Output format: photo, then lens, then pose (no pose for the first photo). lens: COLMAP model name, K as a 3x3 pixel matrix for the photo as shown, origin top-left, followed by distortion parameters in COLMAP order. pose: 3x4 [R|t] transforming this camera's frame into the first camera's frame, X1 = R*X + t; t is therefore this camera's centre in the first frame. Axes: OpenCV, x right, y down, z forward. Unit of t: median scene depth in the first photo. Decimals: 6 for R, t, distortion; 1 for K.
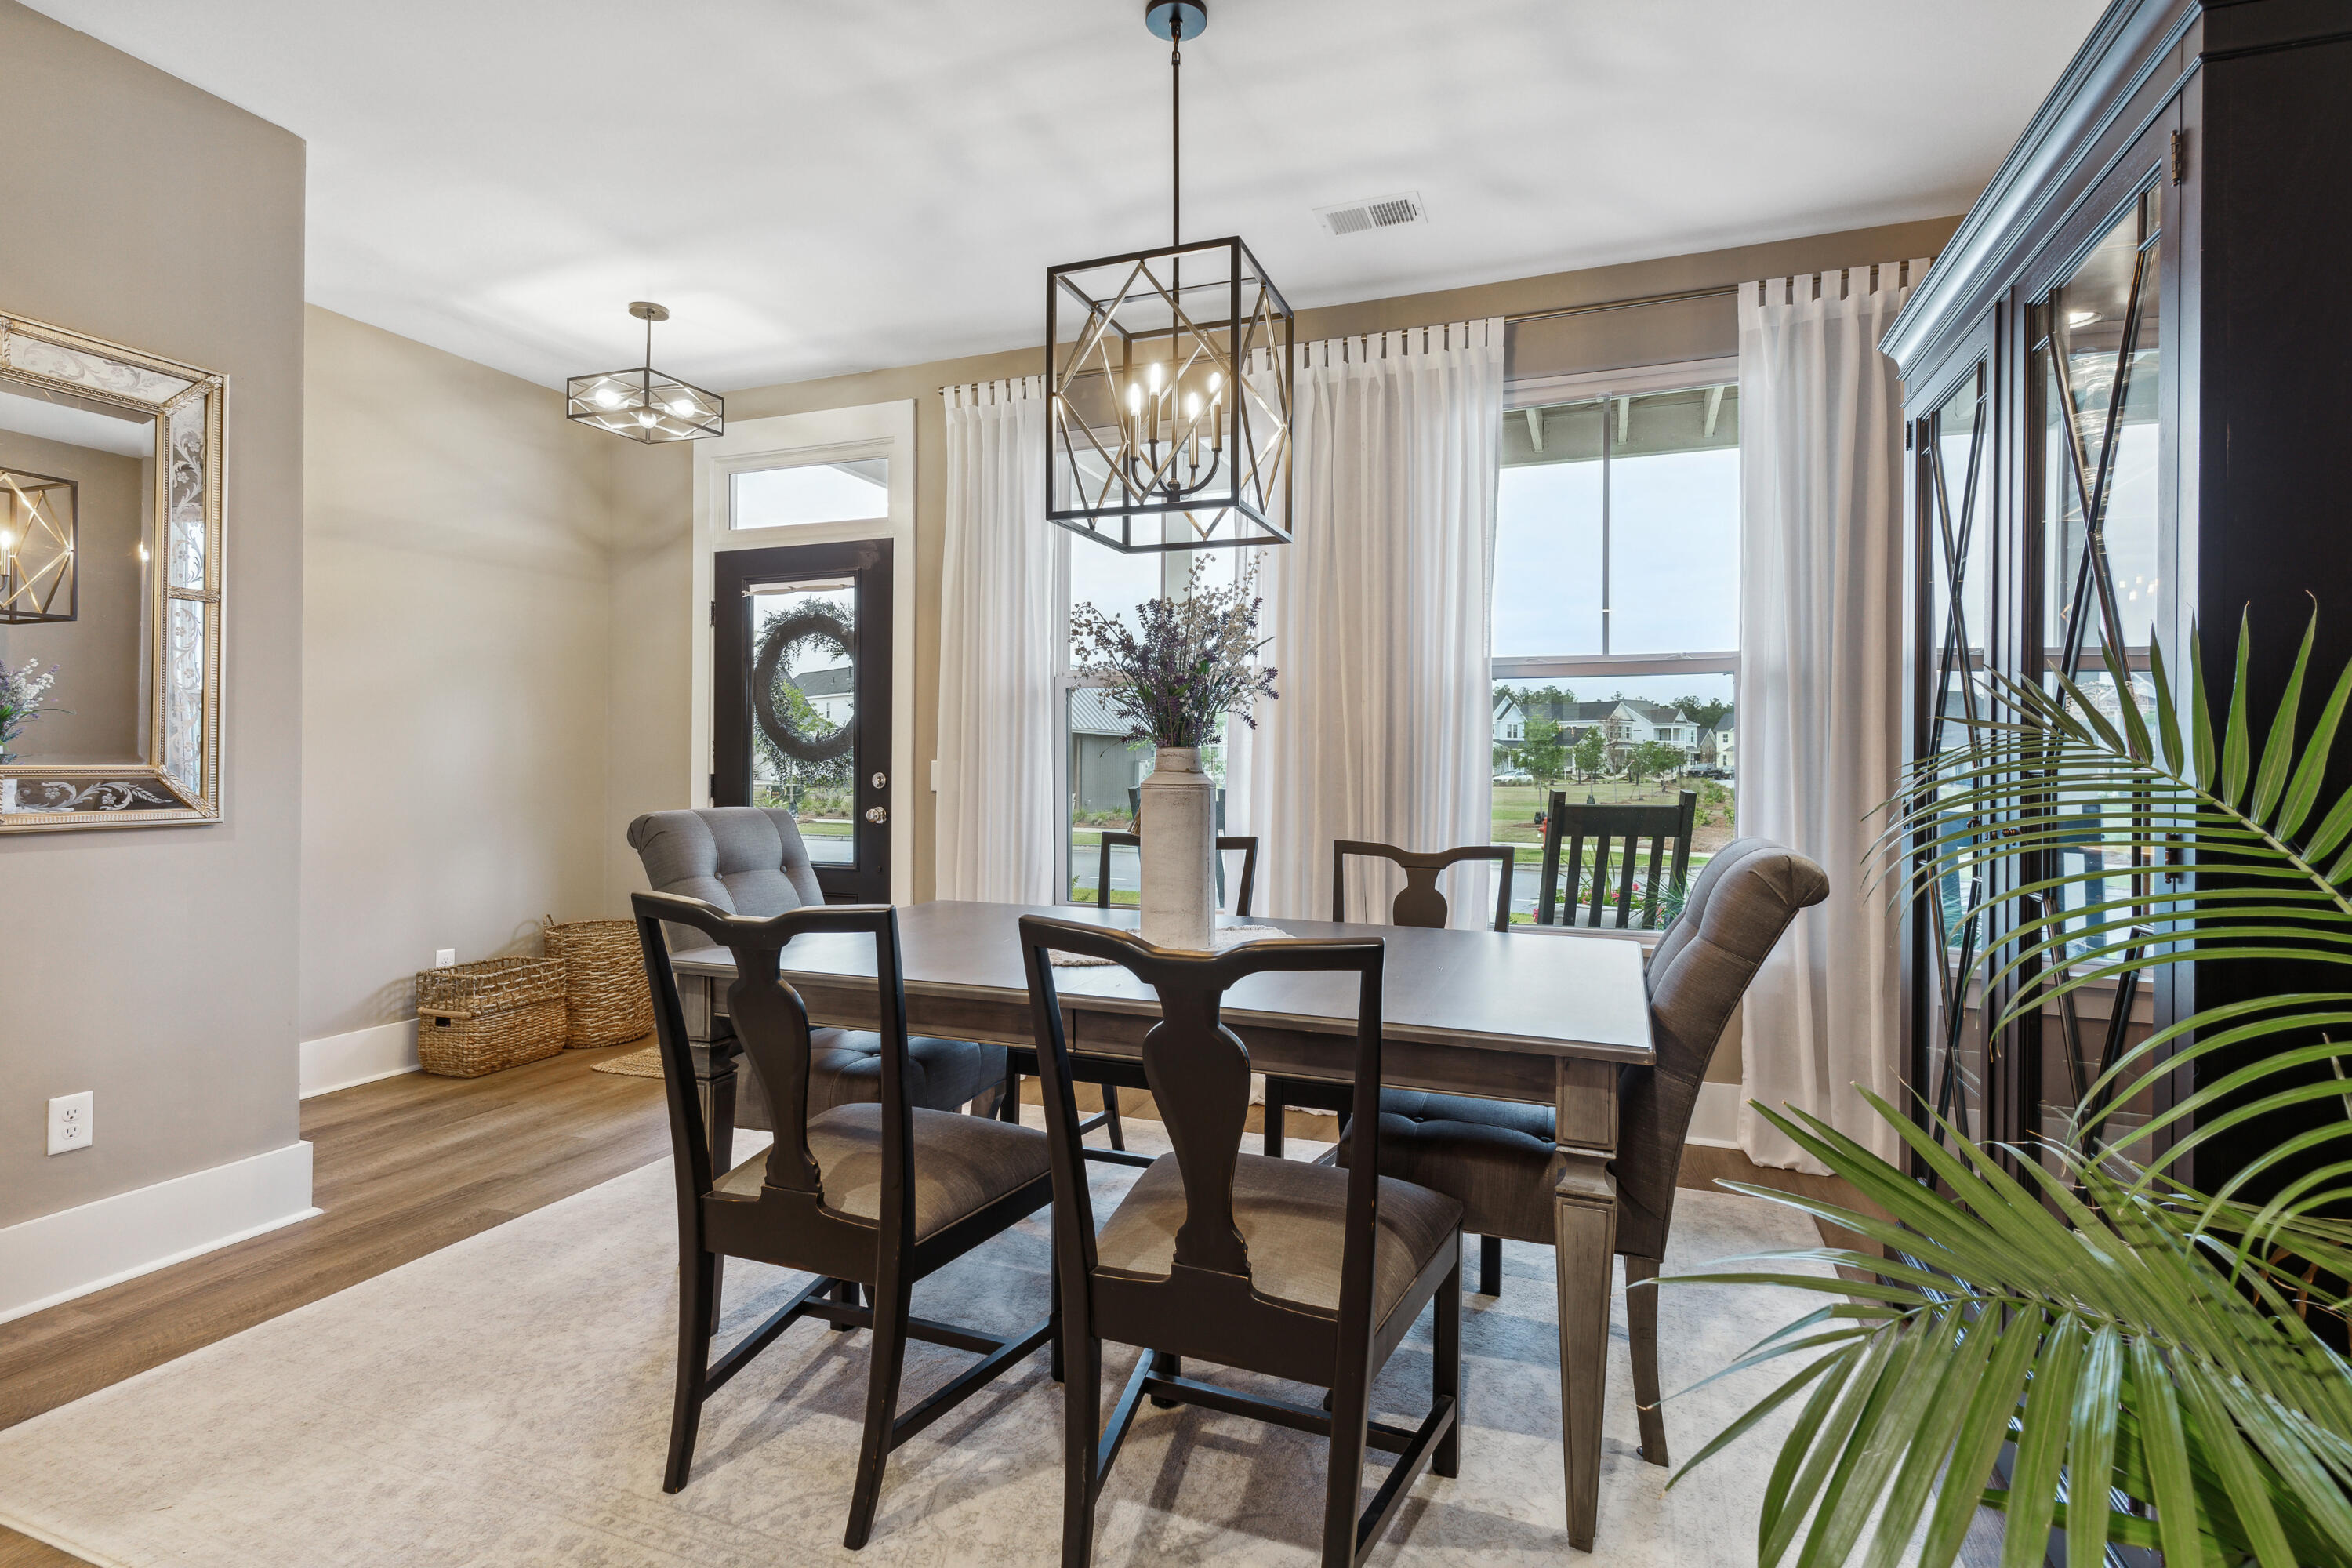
lens RADIAL K [[1145.1, 0, 1160.0], [0, 1145.1, 757.7], [0, 0, 1]] dist [0.000198, 0.000896]
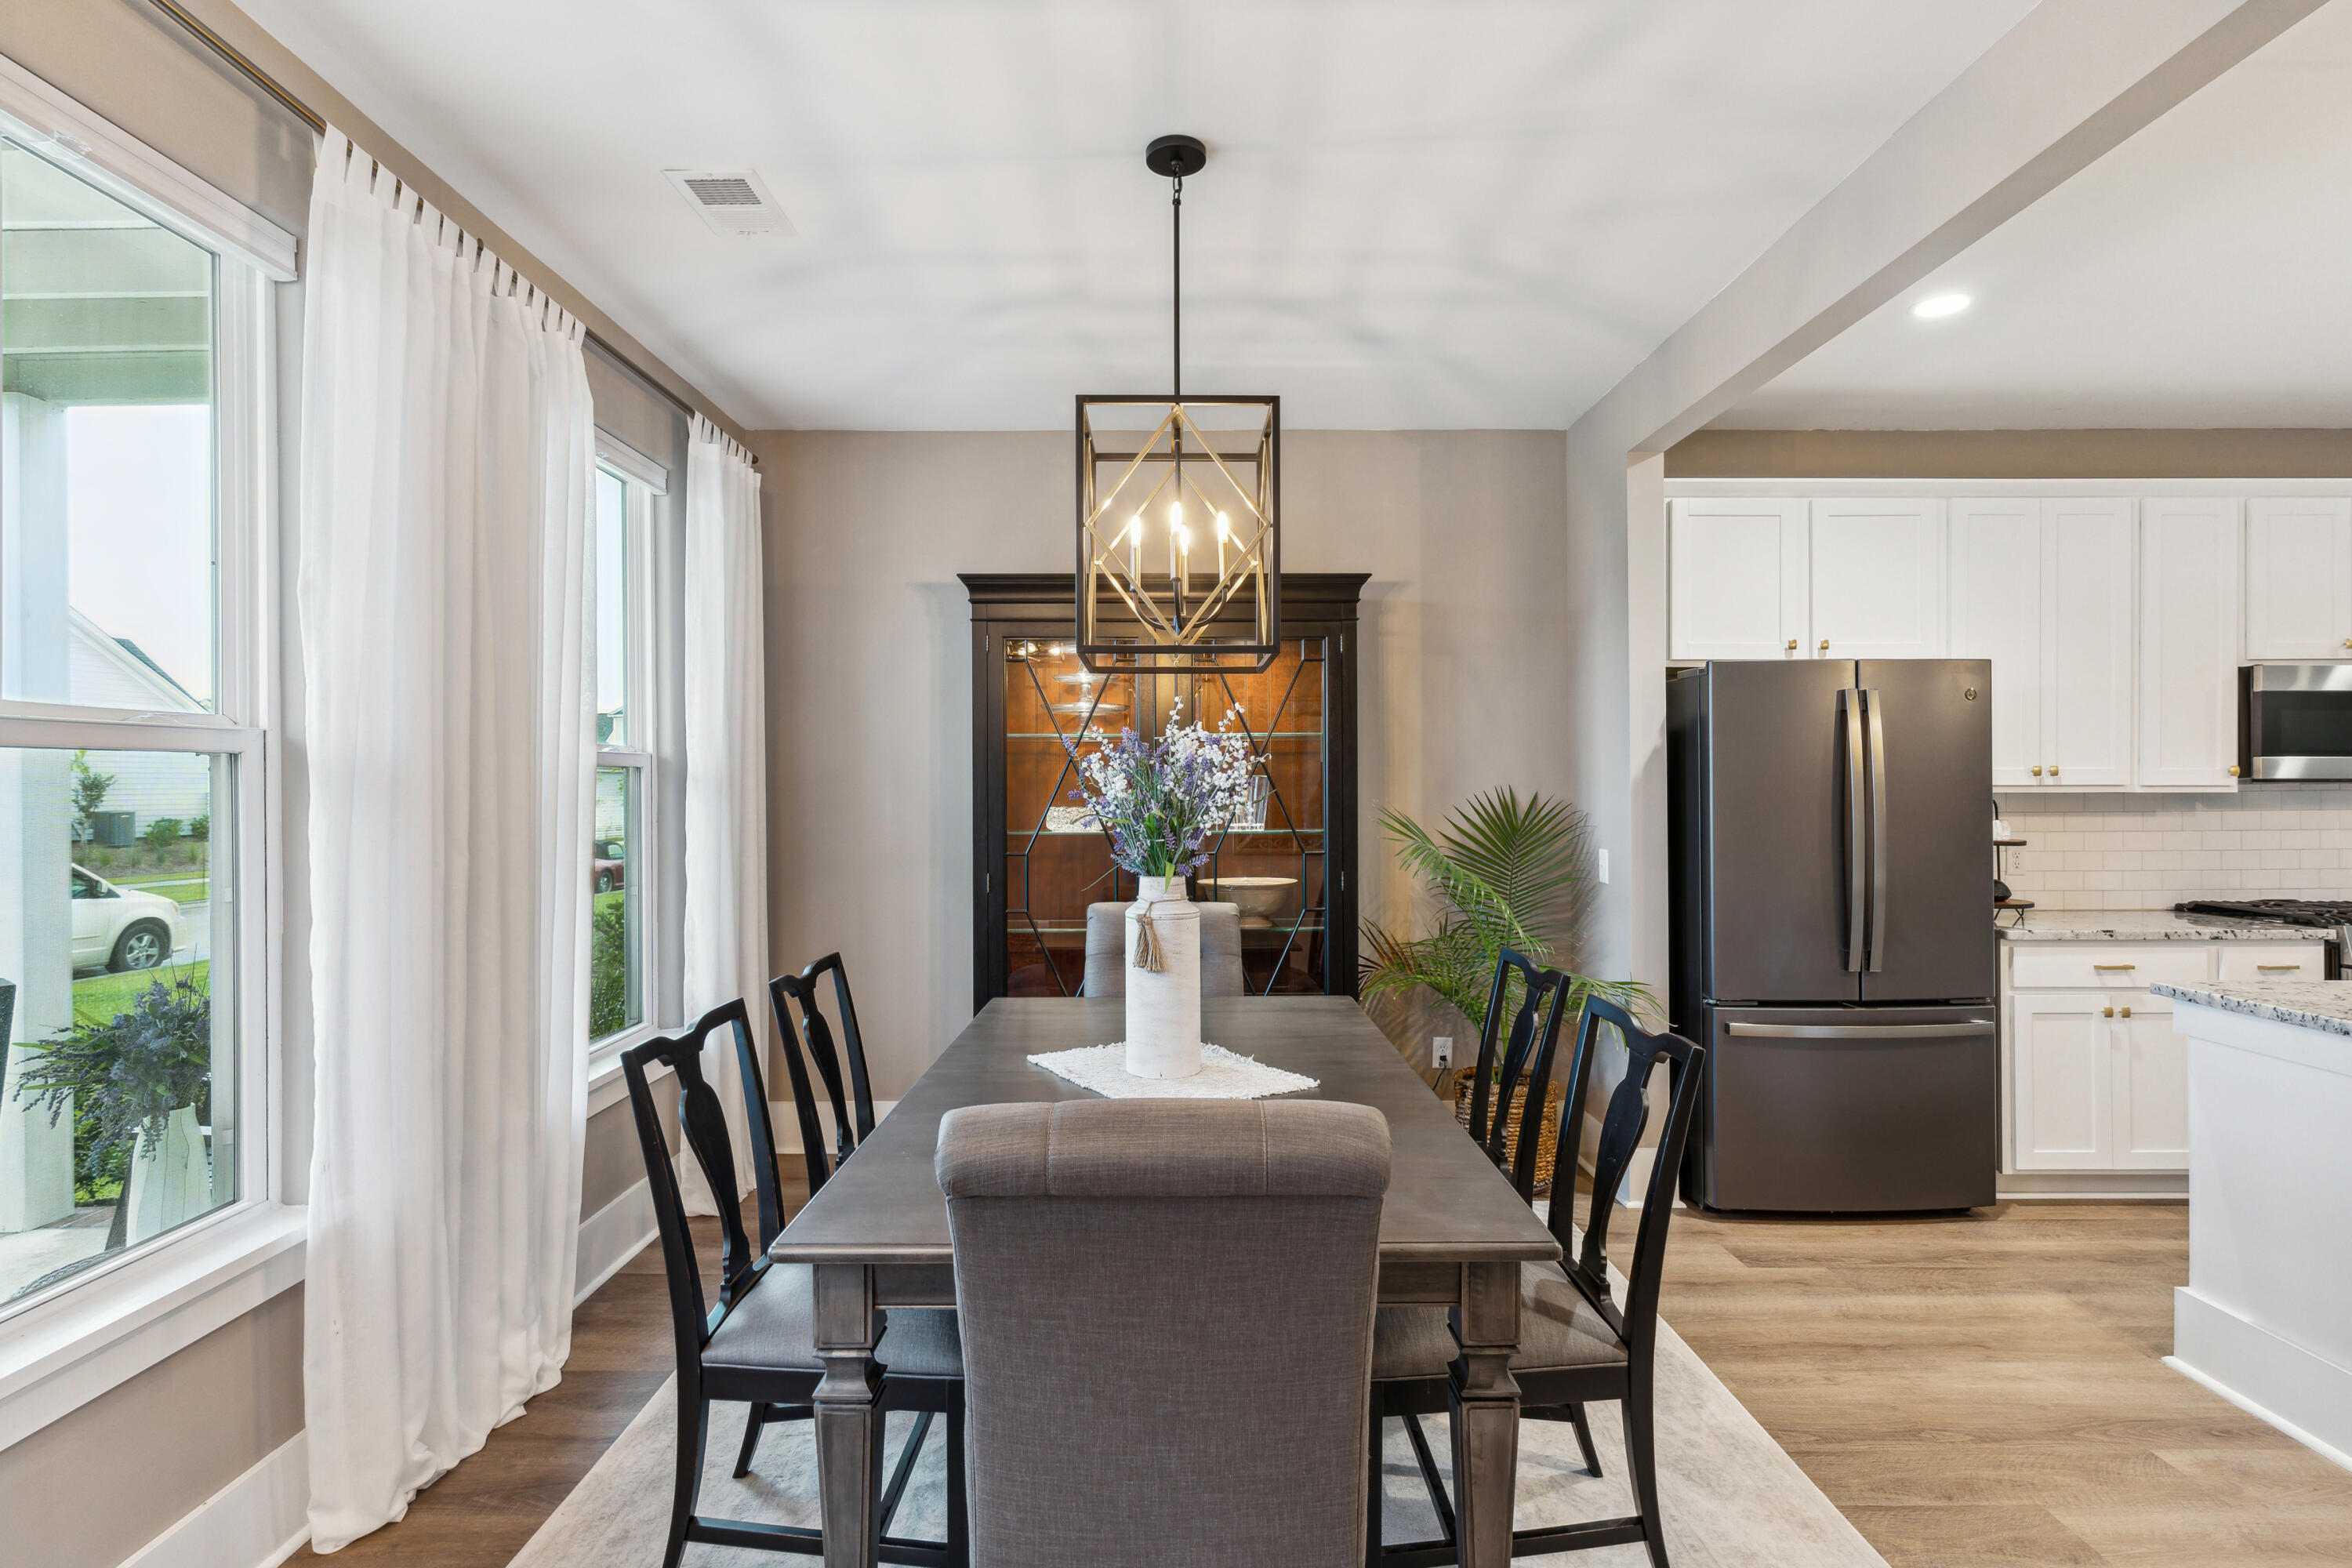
lens RADIAL K [[1145.1, 0, 1167.4], [0, 1145.1, 787.8], [0, 0, 1]] dist [0.000198, 0.000896]
pose [[-0.375091, 0.004141, 0.926979, -0.482930], [-0.001214, 0.999987, -0.004958, -0.042347], [-0.926987, -0.002985, -0.375081, 0.731459]]
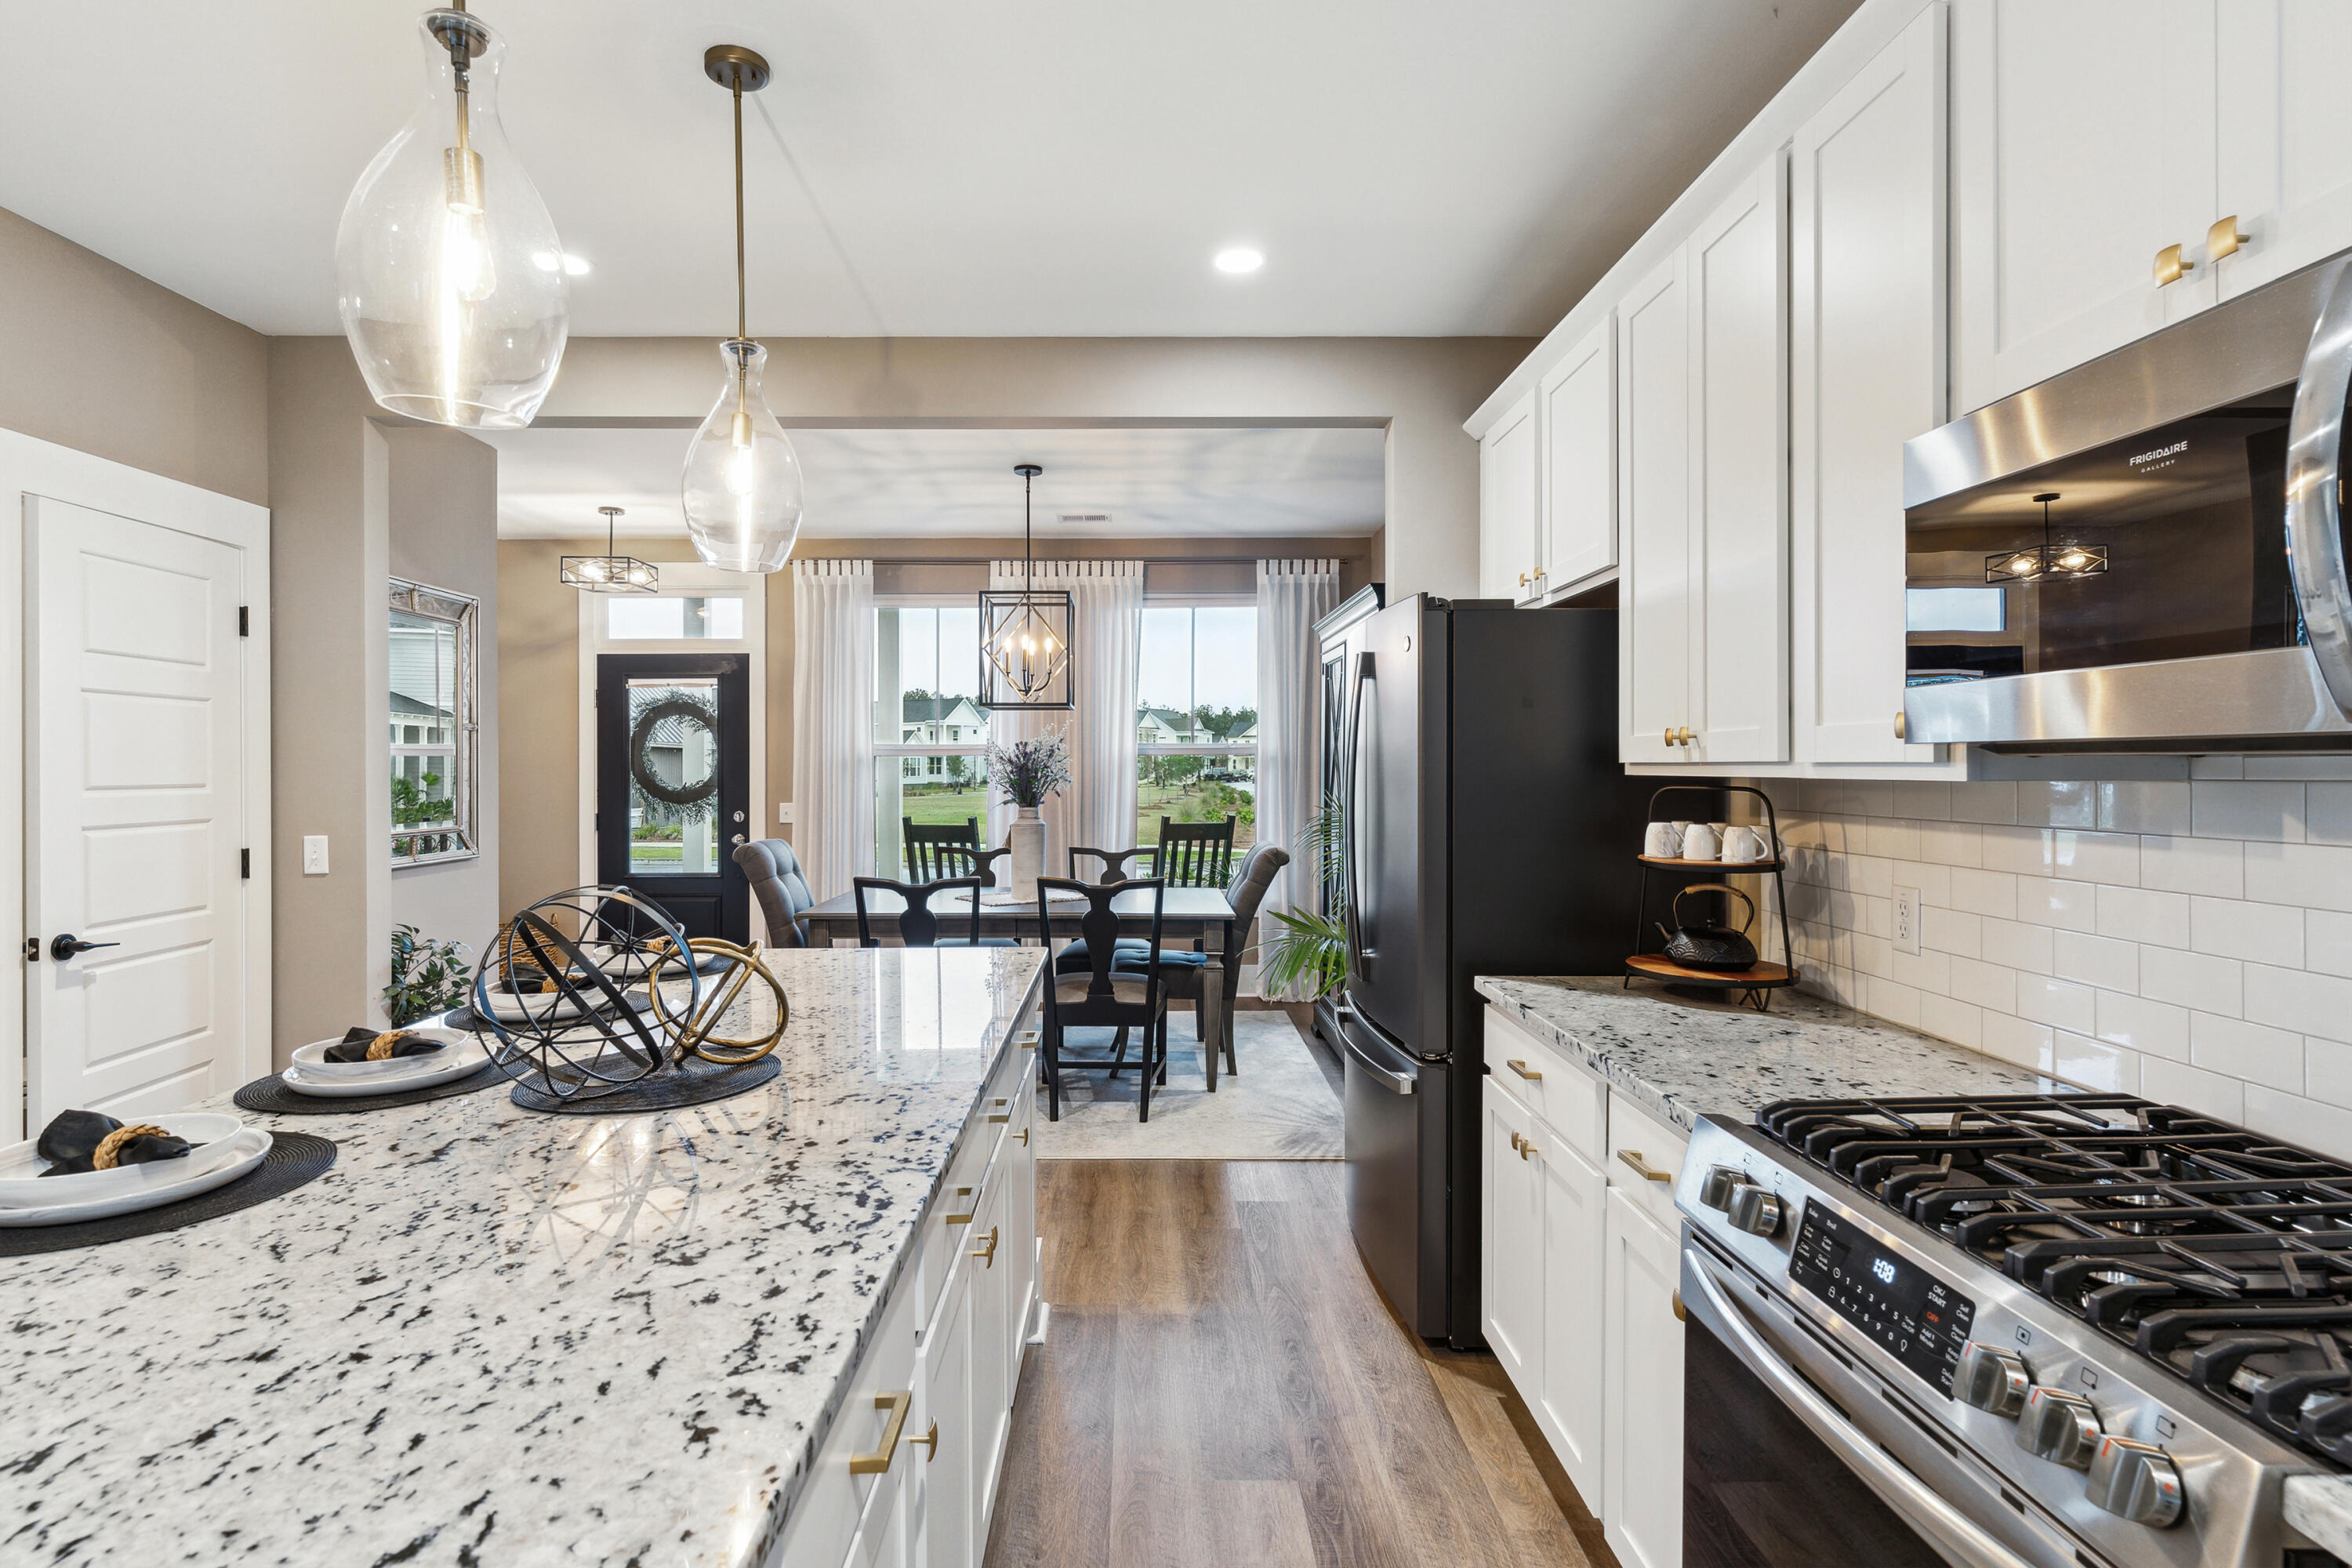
lens RADIAL K [[1145.1, 0, 1148.5], [0, 1145.1, 803.1], [0, 0, 1]] dist [0.000198, 0.000896]
pose [[0.927174, -0.016361, 0.374274, -0.311383], [0.002852, 0.999325, 0.036618, -0.050905], [-0.374621, -0.032884, 0.926595, -0.581682]]
